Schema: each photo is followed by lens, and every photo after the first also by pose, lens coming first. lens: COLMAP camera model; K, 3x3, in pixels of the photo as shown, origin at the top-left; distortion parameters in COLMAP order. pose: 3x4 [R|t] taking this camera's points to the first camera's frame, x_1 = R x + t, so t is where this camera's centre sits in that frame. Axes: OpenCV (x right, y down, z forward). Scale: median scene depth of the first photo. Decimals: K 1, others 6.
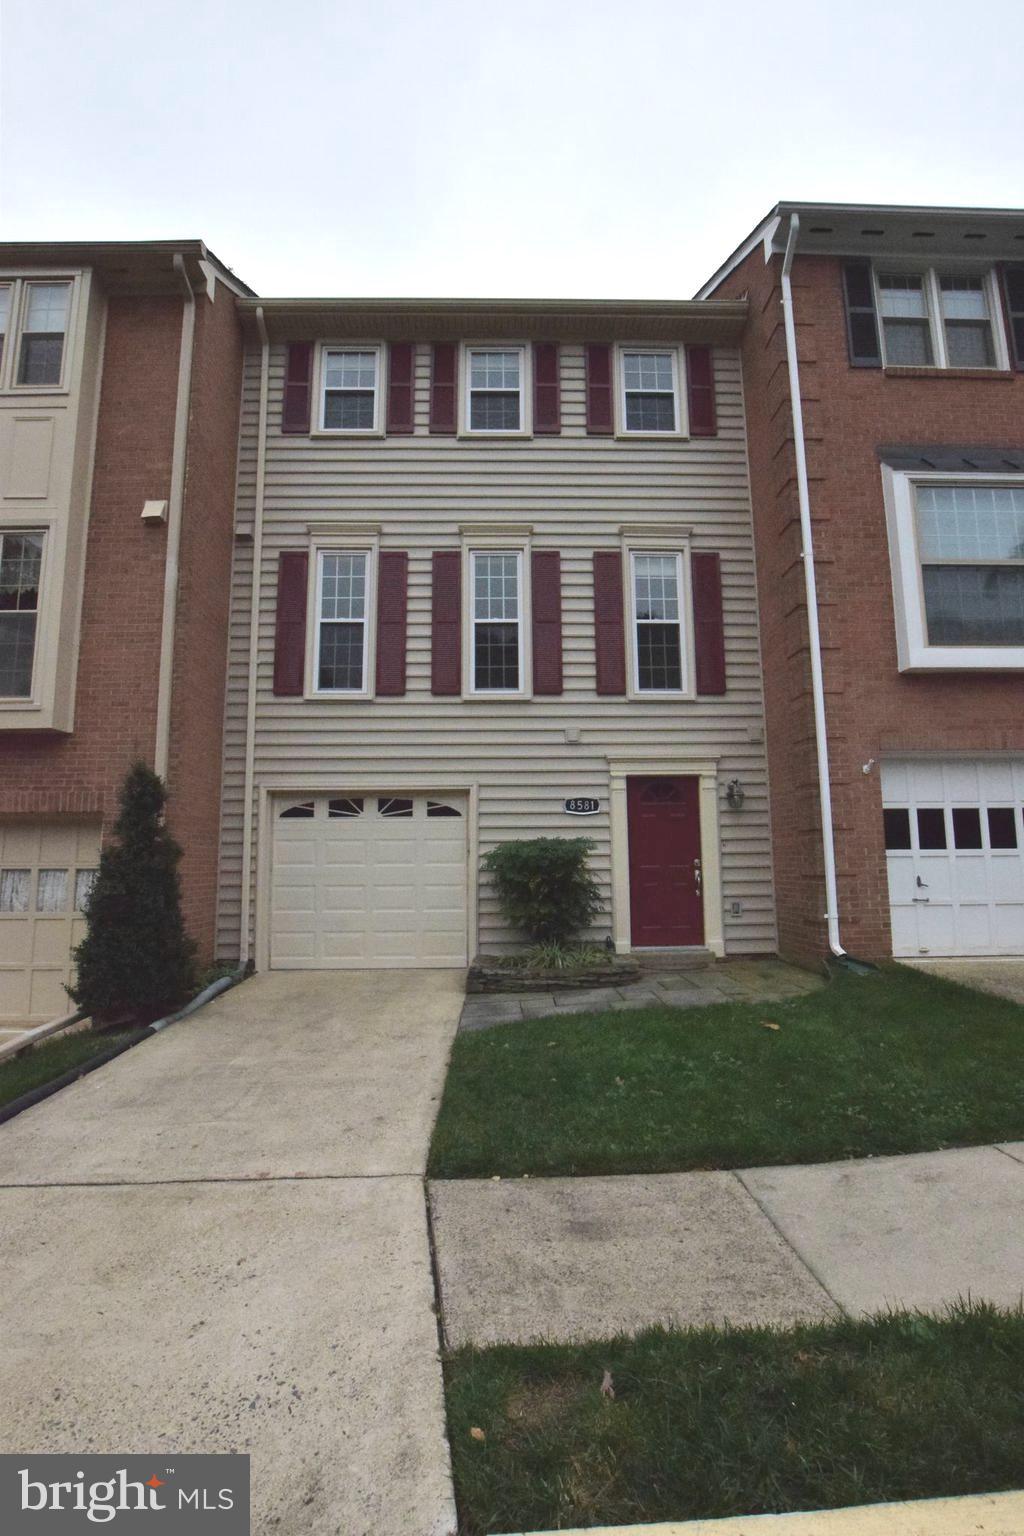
lens RADIAL K [[710.4, 0, 512.0], [0, 710.4, 768.0], [0, 0, 1]] dist [-0.031283, 0.000348]
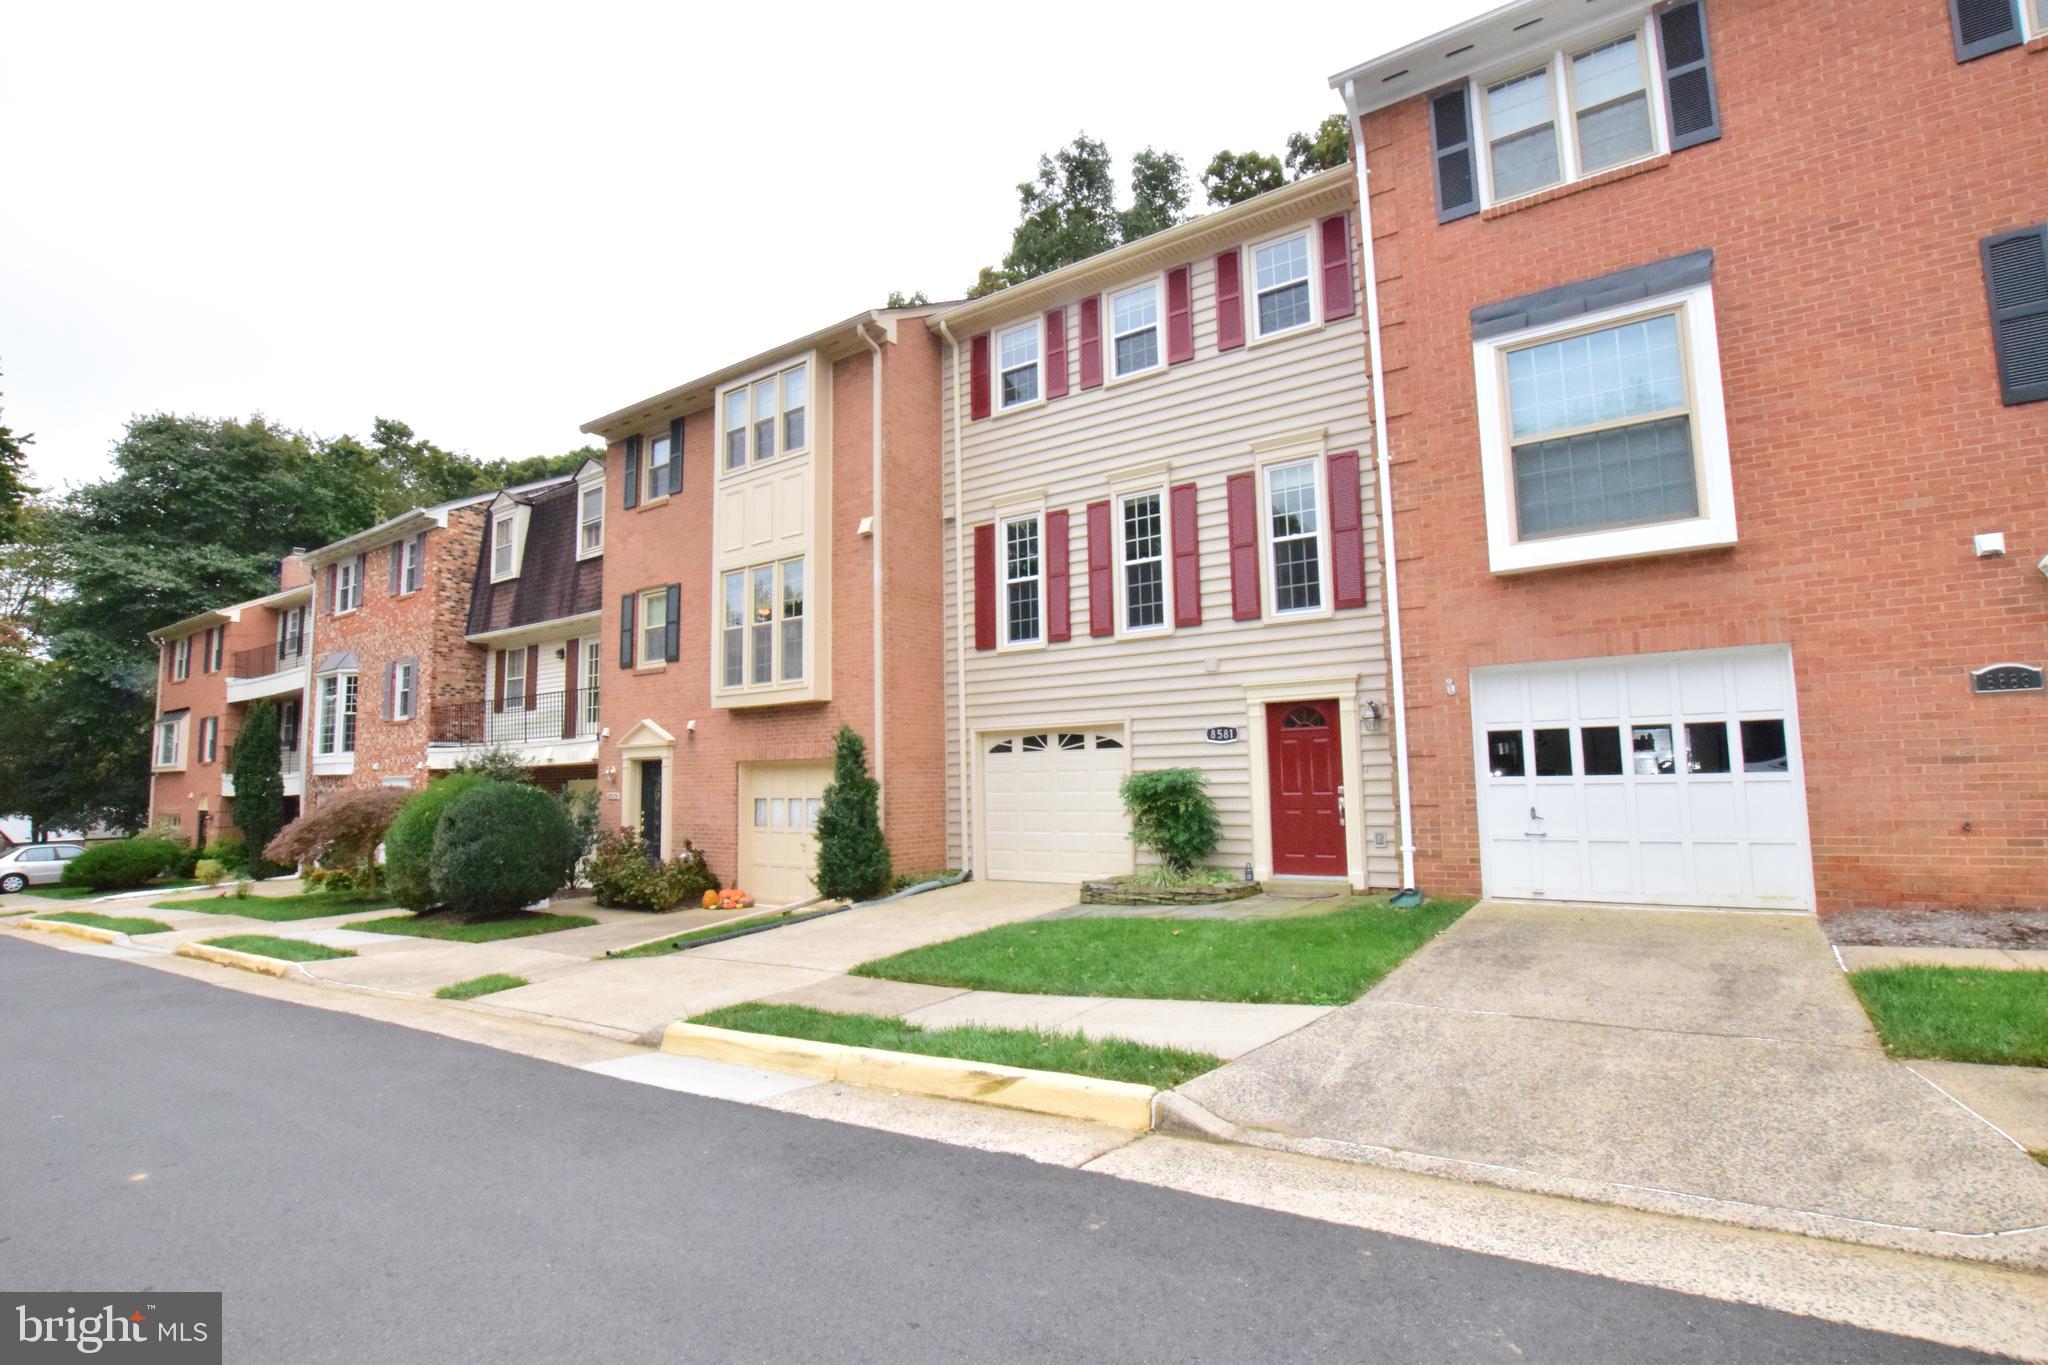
lens RADIAL K [[947.2, 0, 1024.0], [0, 947.2, 682.5], [0, 0, 1]] dist [-0.031283, 0.000348]
pose [[0.815112, -0.067743, -0.575328, 0.649743], [0.087462, 0.996146, 0.006621, -0.054591], [0.572662, -0.055717, 0.817896, -0.263228]]
